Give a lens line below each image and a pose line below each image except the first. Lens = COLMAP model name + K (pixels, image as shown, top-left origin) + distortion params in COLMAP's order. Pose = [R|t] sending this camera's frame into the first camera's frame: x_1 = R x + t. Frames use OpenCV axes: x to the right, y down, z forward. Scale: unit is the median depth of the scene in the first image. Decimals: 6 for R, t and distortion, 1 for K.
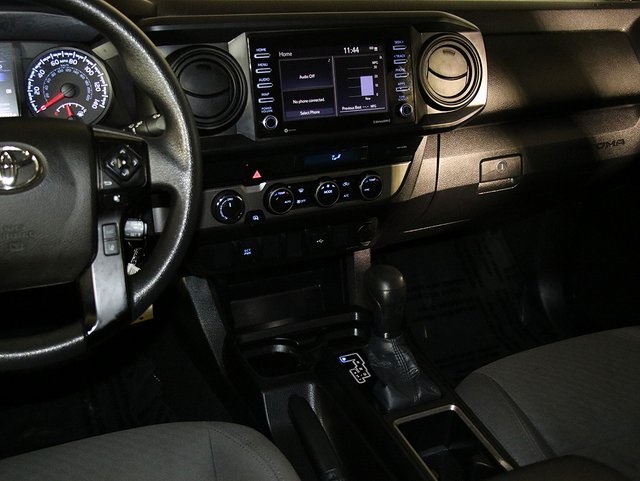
lens RADIAL K [[743.5, 0, 319.1], [0, 743.5, 241.0], [0, 0, 1]] dist [-0.084436, 0.000000]
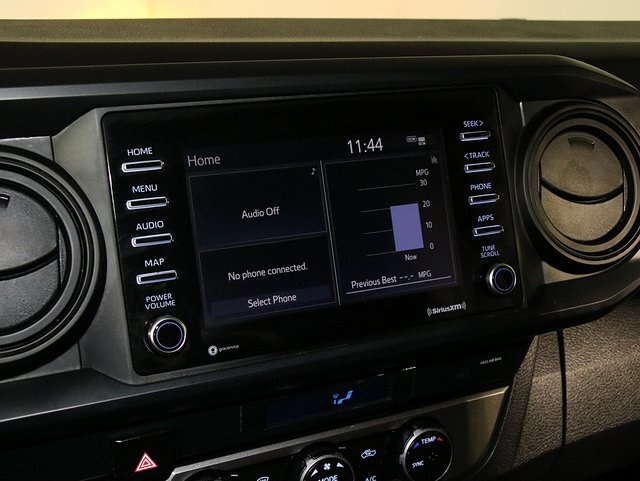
lens RADIAL K [[855.1, 0, 306.1], [0, 855.1, 243.4], [0, 0, 1]] dist [0.010818, 0.000000]
pose [[0.998610, -0.051860, -0.009423, 0.011492], [0.049174, 0.980999, -0.187680, -0.110162], [0.018977, 0.186956, 0.982185, 0.513513]]
